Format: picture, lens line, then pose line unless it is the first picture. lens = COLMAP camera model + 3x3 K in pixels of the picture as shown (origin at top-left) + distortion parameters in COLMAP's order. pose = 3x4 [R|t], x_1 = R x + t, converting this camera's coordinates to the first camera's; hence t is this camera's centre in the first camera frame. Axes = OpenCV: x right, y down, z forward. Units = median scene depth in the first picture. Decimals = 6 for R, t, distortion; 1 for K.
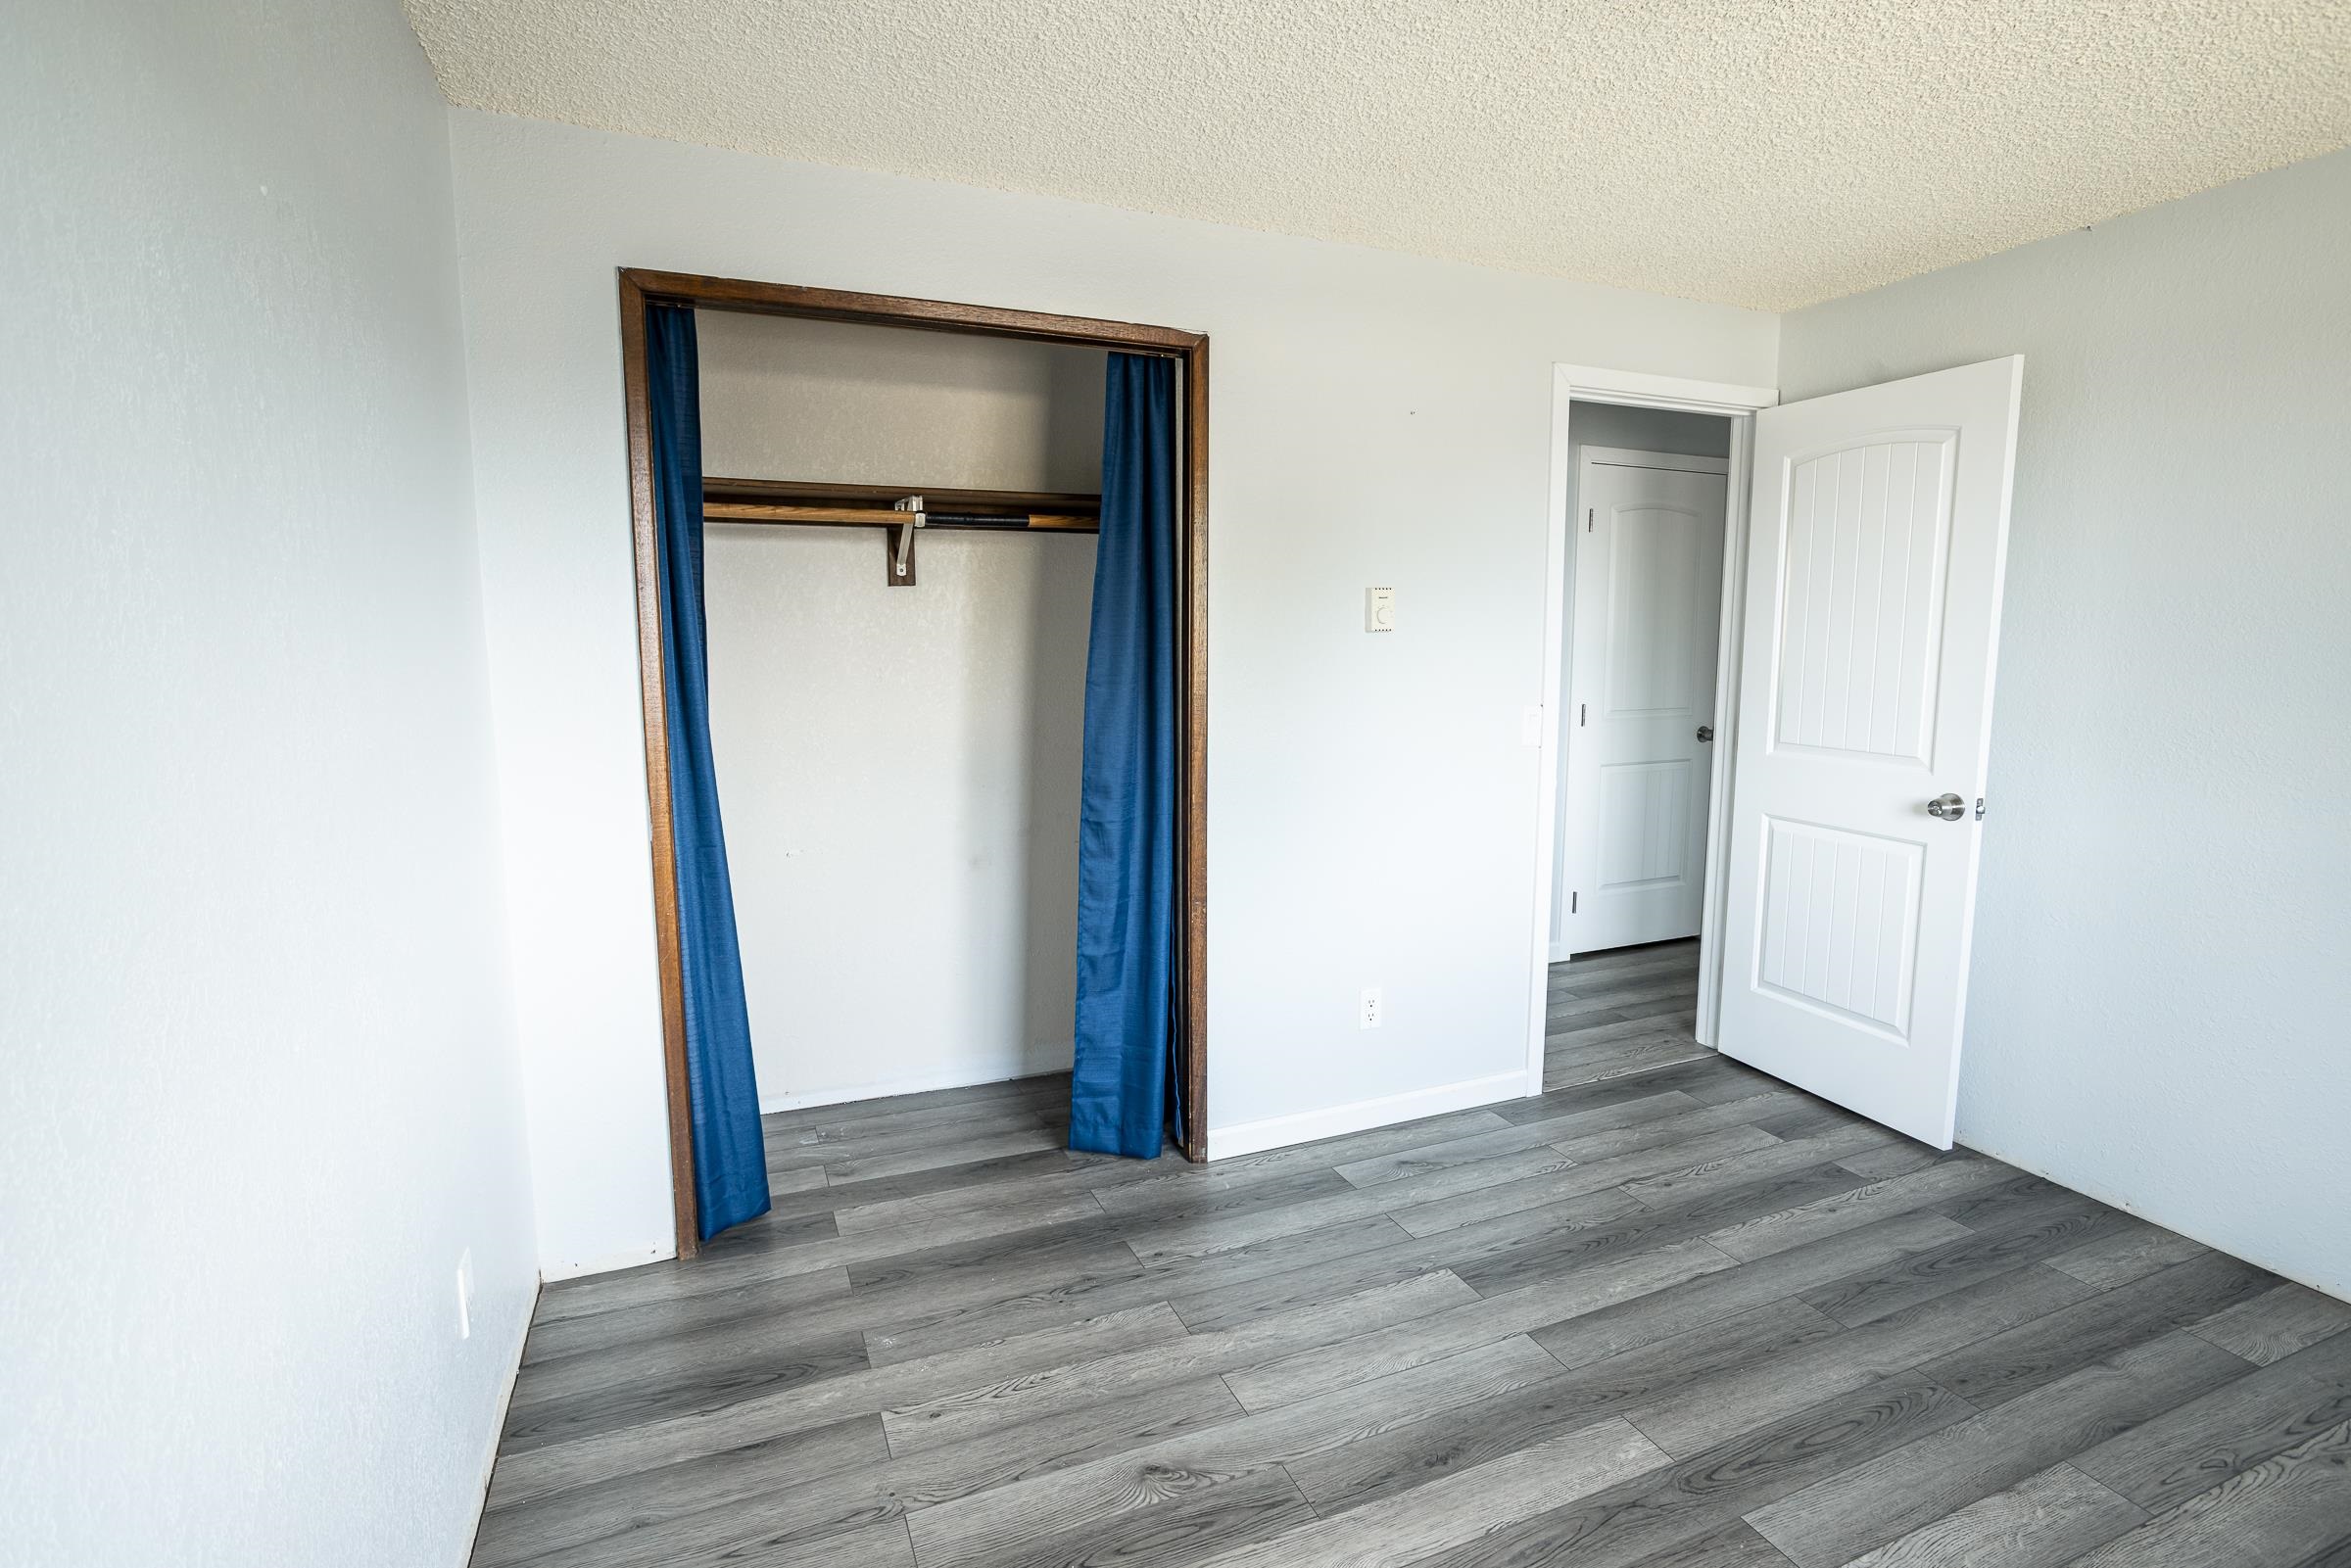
lens RADIAL K [[1129.1, 0, 1173.8], [0, 1129.1, 774.0], [0, 0, 1]] dist [-0.060486, 0.039528]
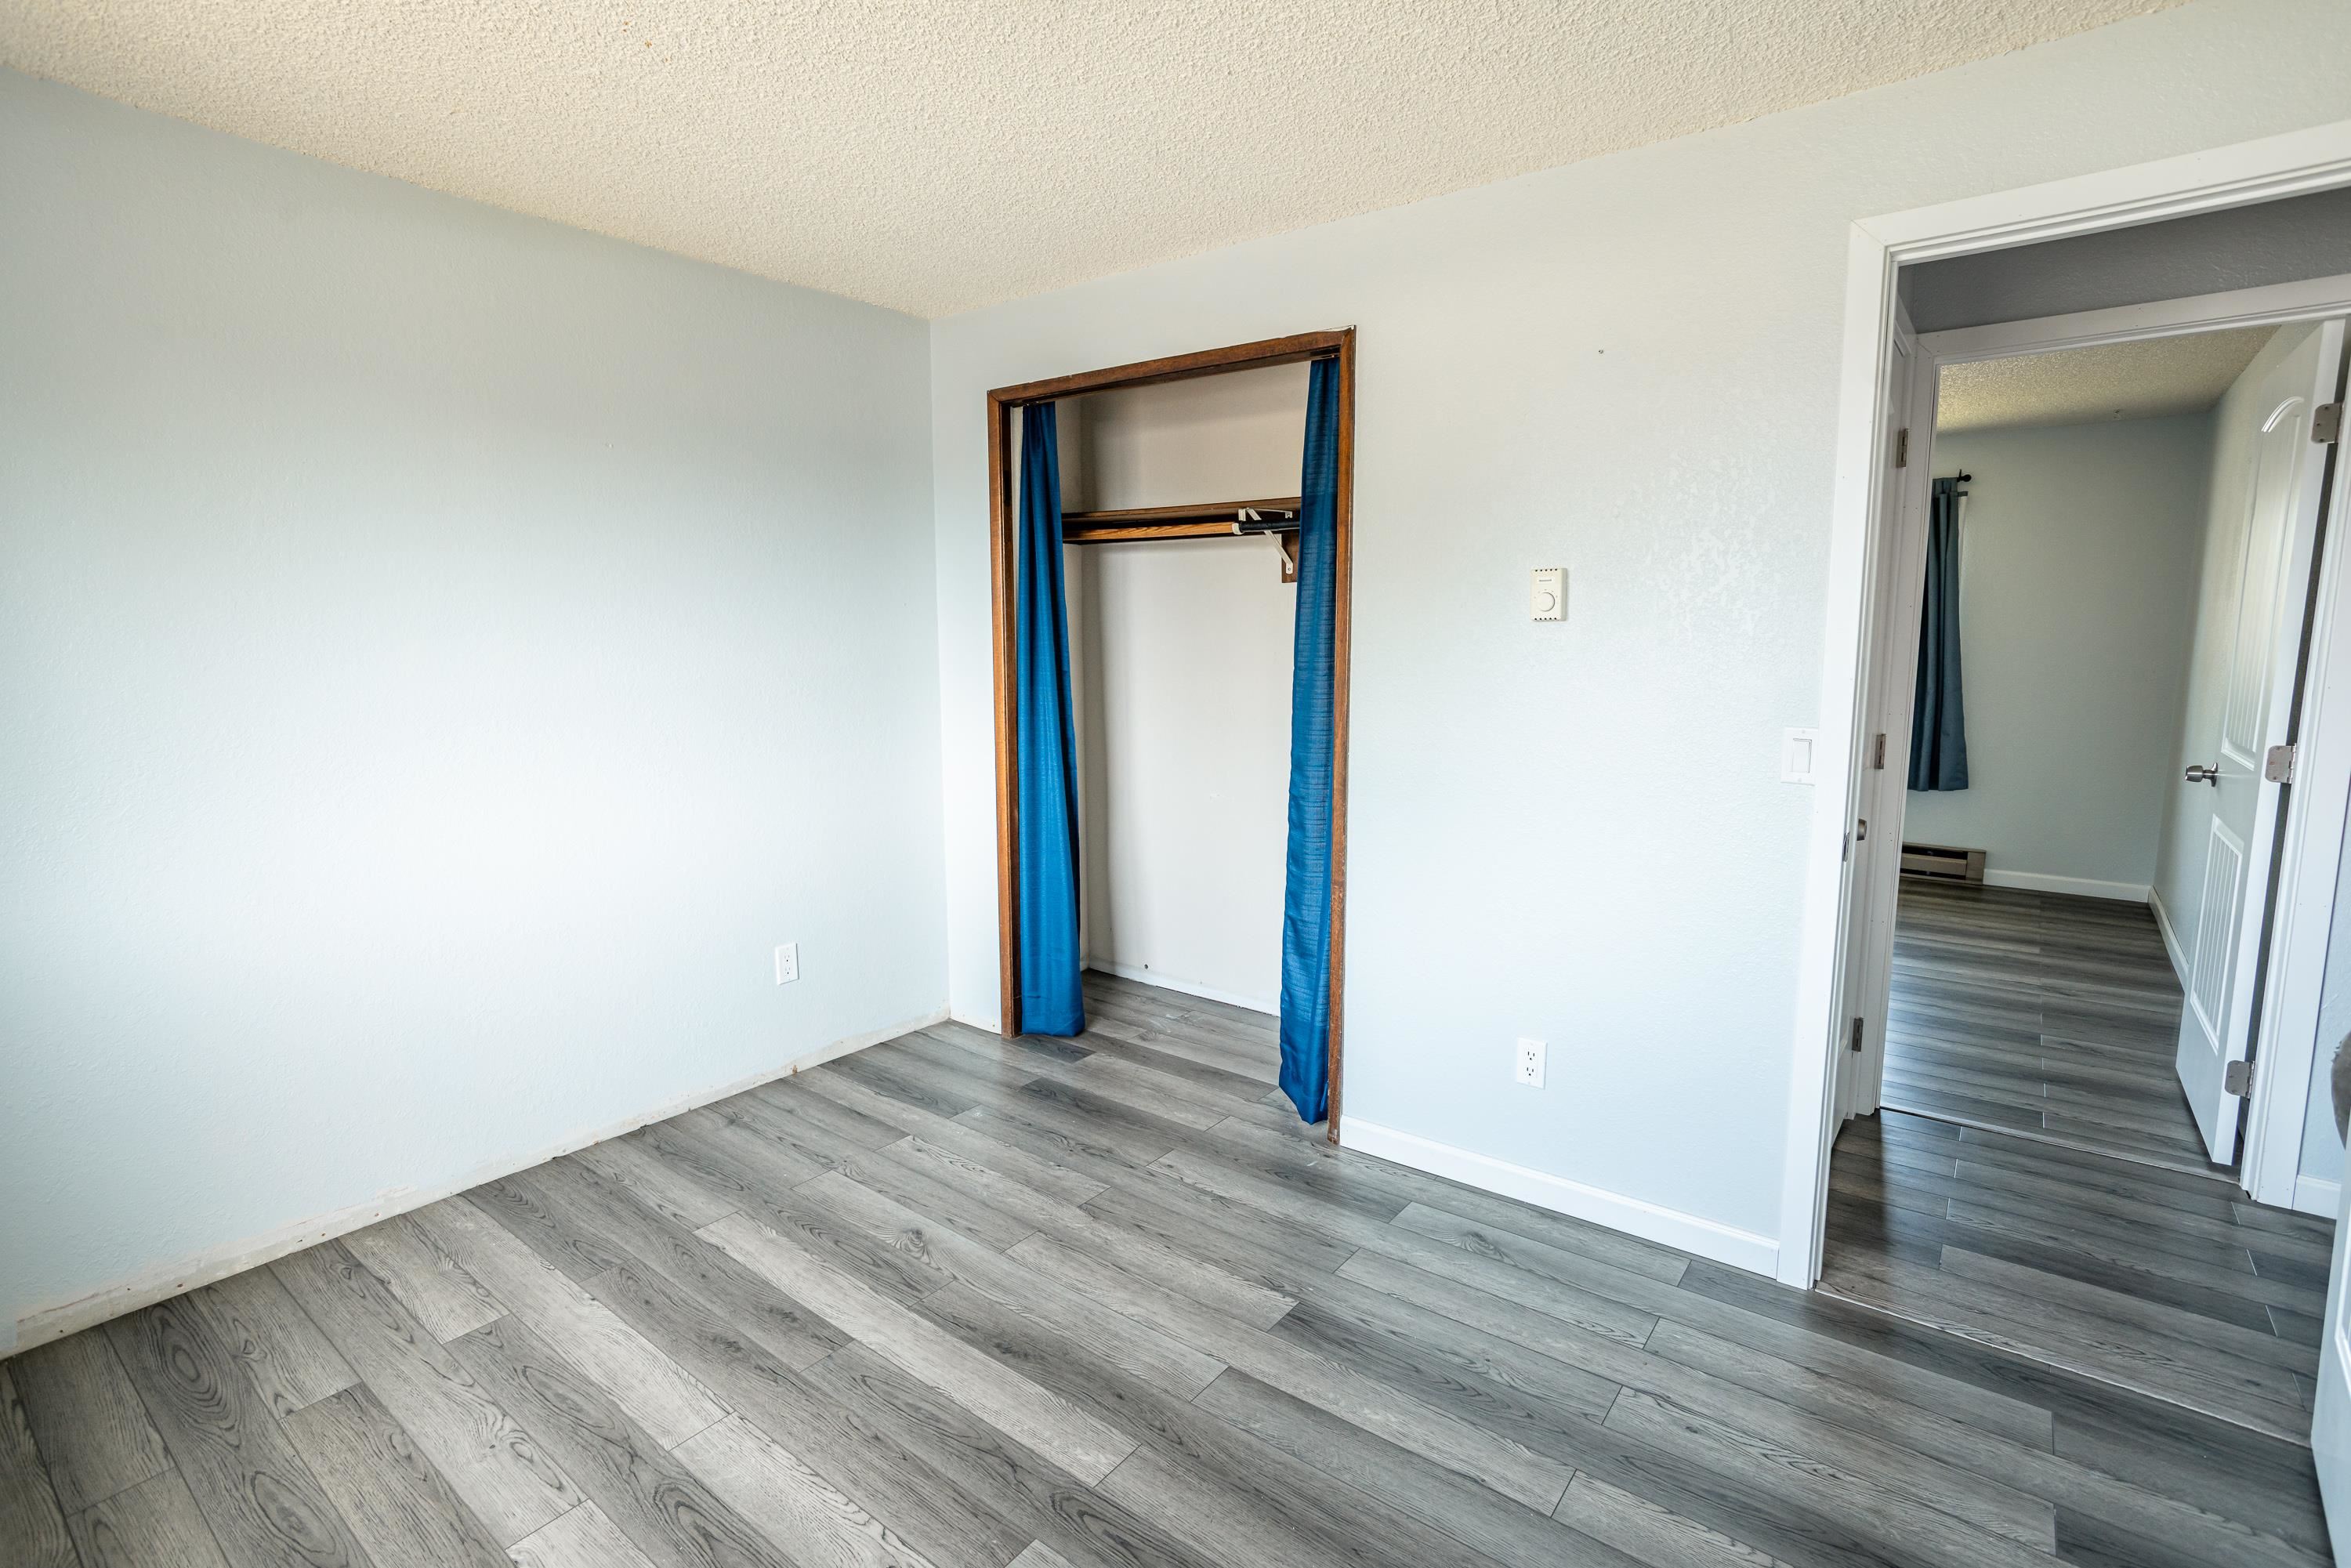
lens RADIAL K [[1129.2, 0, 1173.8], [0, 1129.2, 774.0], [0, 0, 1]] dist [-0.060486, 0.039528]
pose [[0.485365, 0.110575, -0.867291, 0.873970], [-0.104757, 0.992179, 0.067872, -0.043040], [0.868013, 0.057912, 0.493153, 0.386543]]
